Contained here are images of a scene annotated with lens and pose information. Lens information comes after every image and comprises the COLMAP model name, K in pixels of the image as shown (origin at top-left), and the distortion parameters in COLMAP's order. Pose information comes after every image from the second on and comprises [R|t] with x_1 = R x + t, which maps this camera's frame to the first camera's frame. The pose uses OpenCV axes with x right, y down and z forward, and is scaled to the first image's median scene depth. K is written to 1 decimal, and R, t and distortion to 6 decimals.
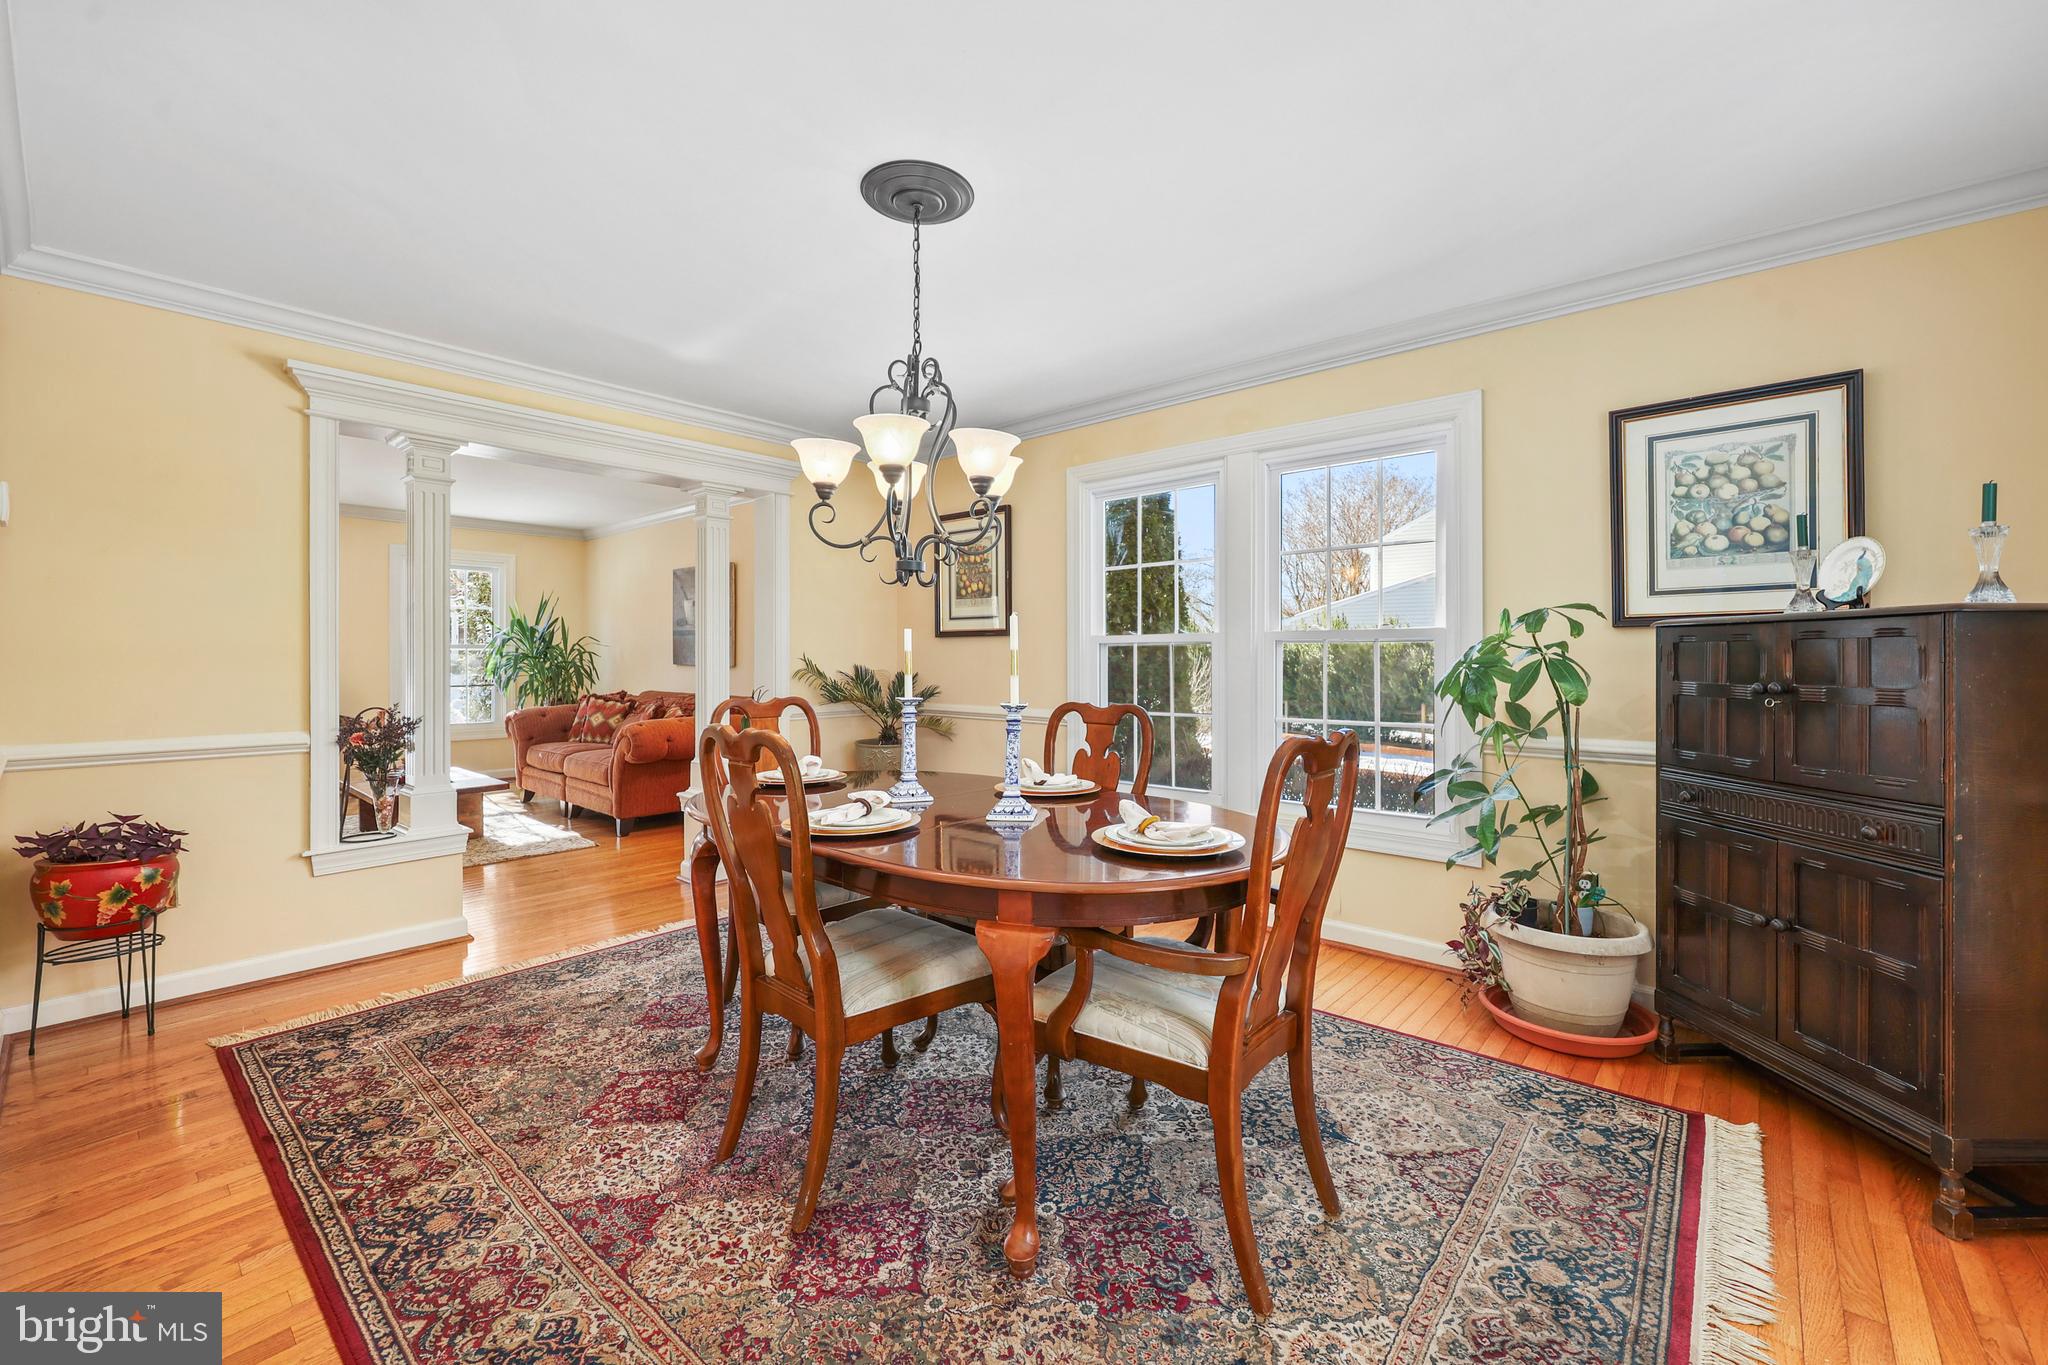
lens RADIAL K [[830.6, 0, 1025.2], [0, 830.6, 665.1], [0, 0, 1]] dist [0.000619, 0.000084]
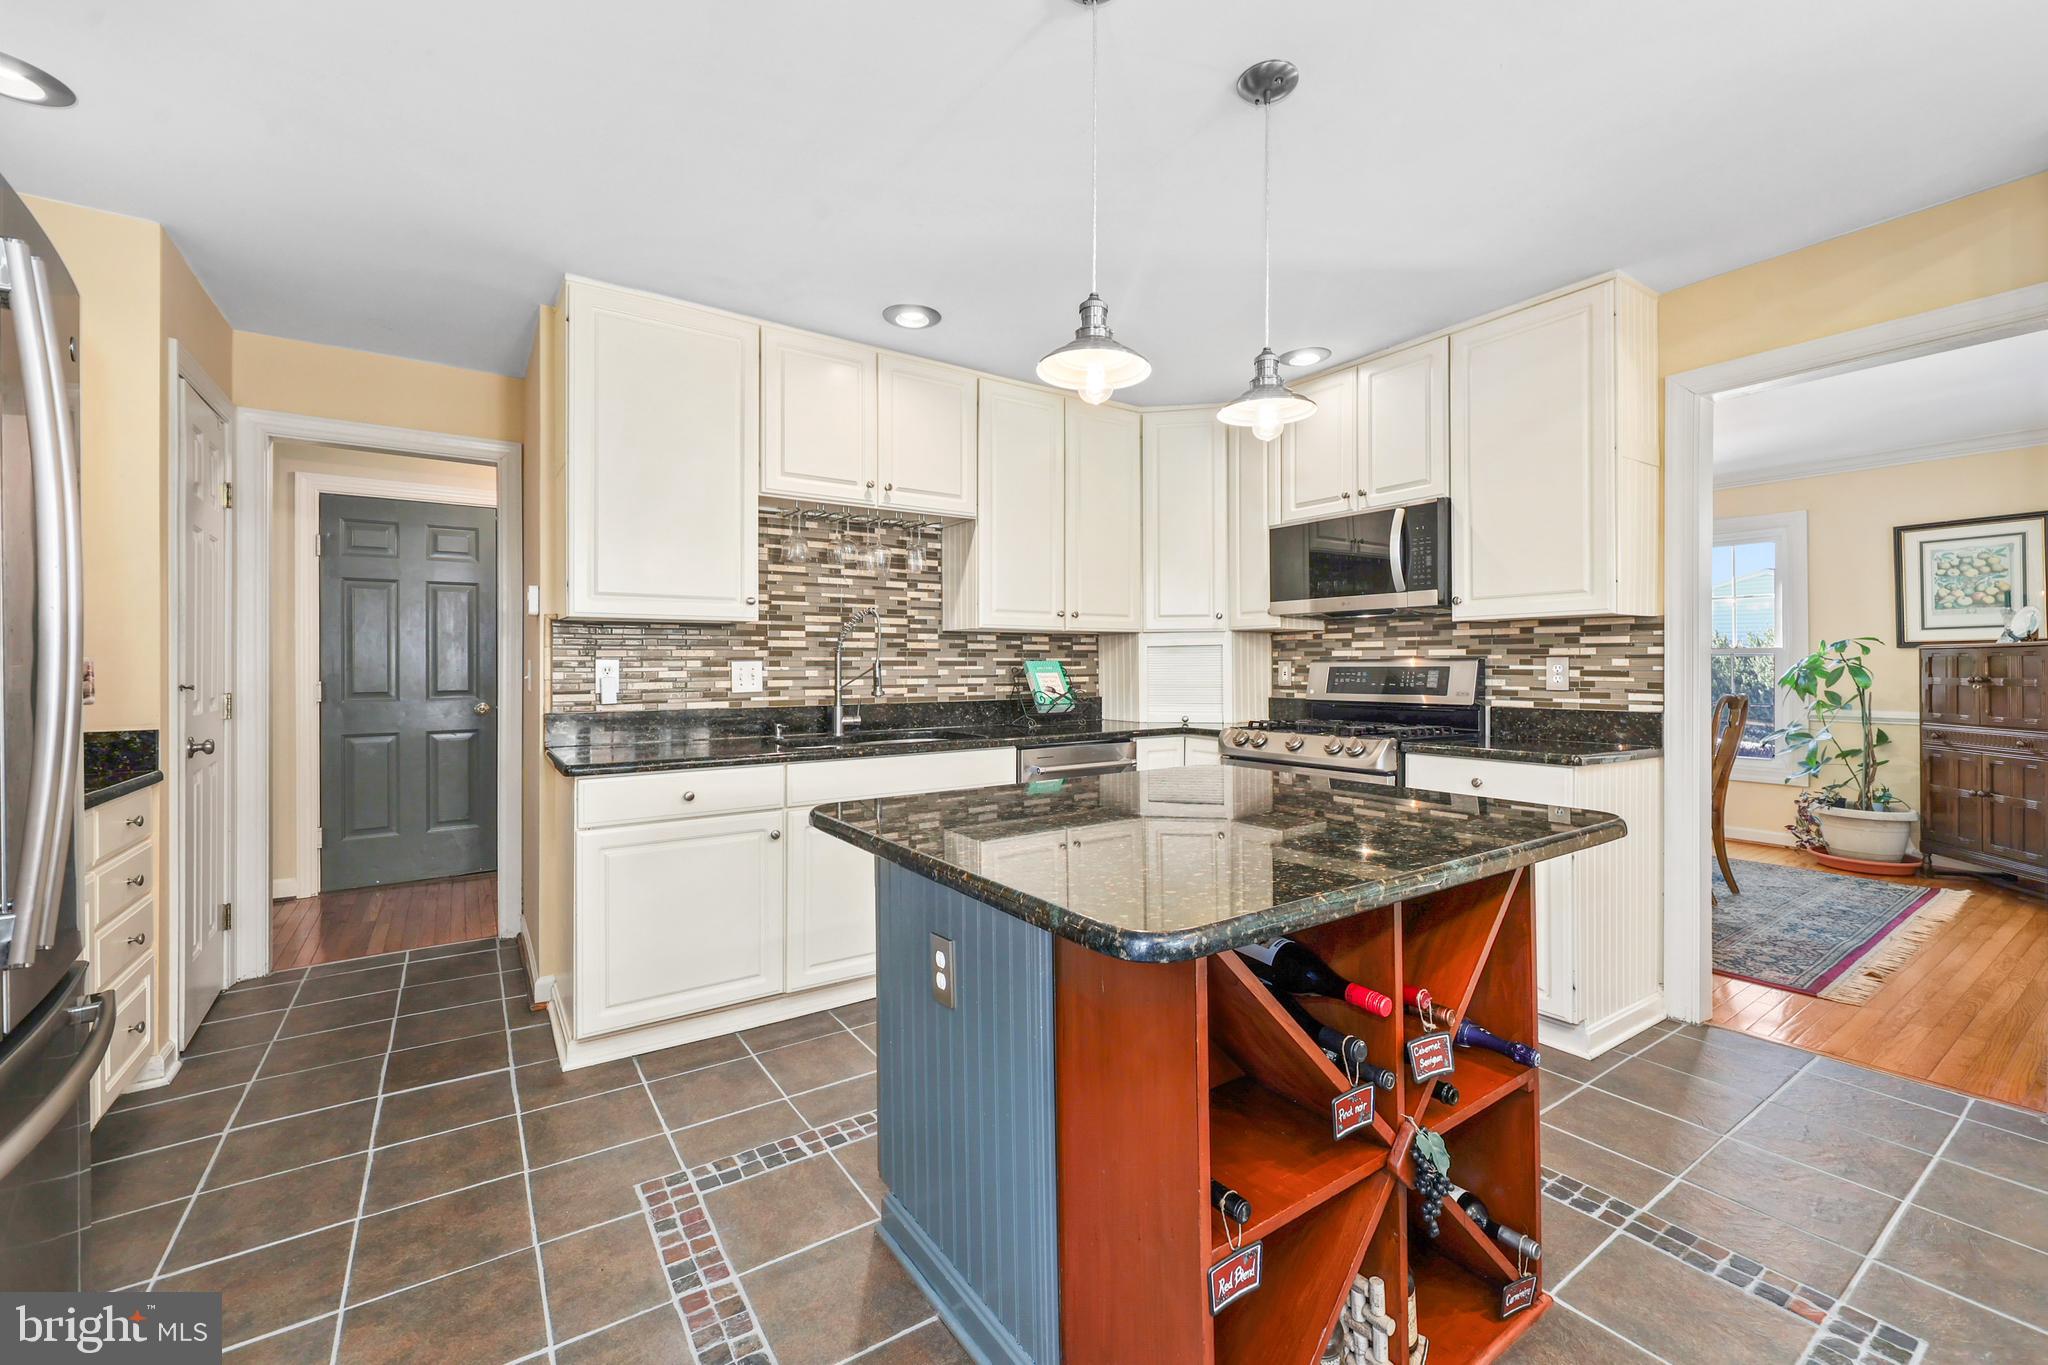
lens RADIAL K [[830.6, 0, 1025.2], [0, 830.6, 665.1], [0, 0, 1]] dist [0.000619, 0.000084]
pose [[0.968625, -0.001155, -0.248525, -0.705109], [-0.001016, 0.999962, -0.008608, 0.008939], [0.248525, 0.008590, 0.968587, -1.273508]]
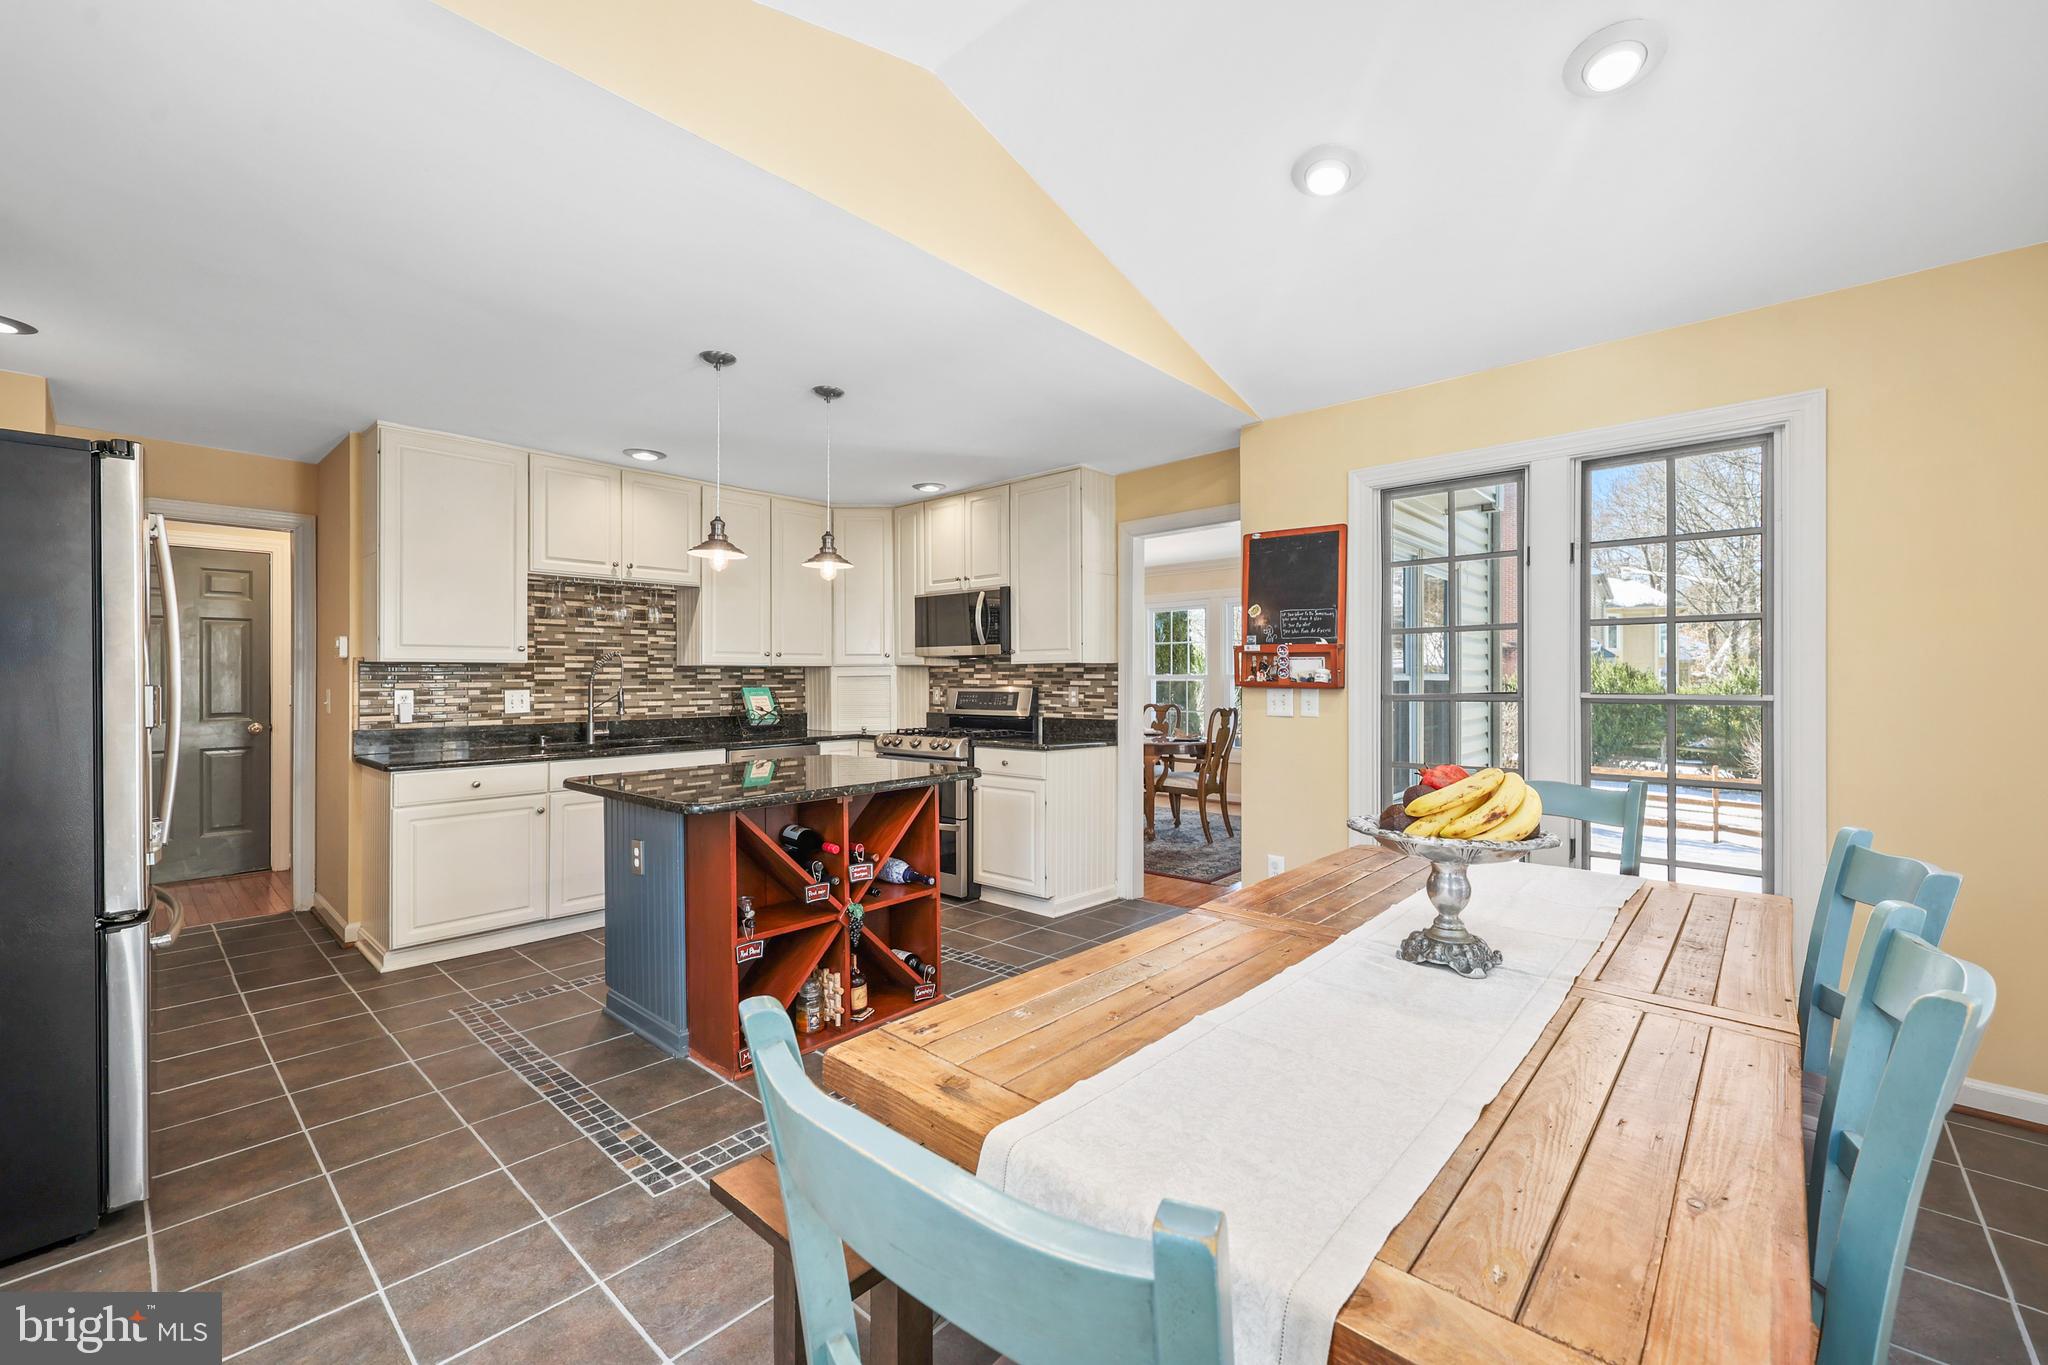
lens RADIAL K [[833.1, 0, 1024.0], [0, 833.1, 674.5], [0, 0, 1]] dist [0.000251, 0.000001]
pose [[0.999905, -0.001104, -0.013712, -0.346803], [0.000938, 0.999926, -0.012111, -0.018526], [0.013724, 0.012097, 0.999833, -1.882004]]
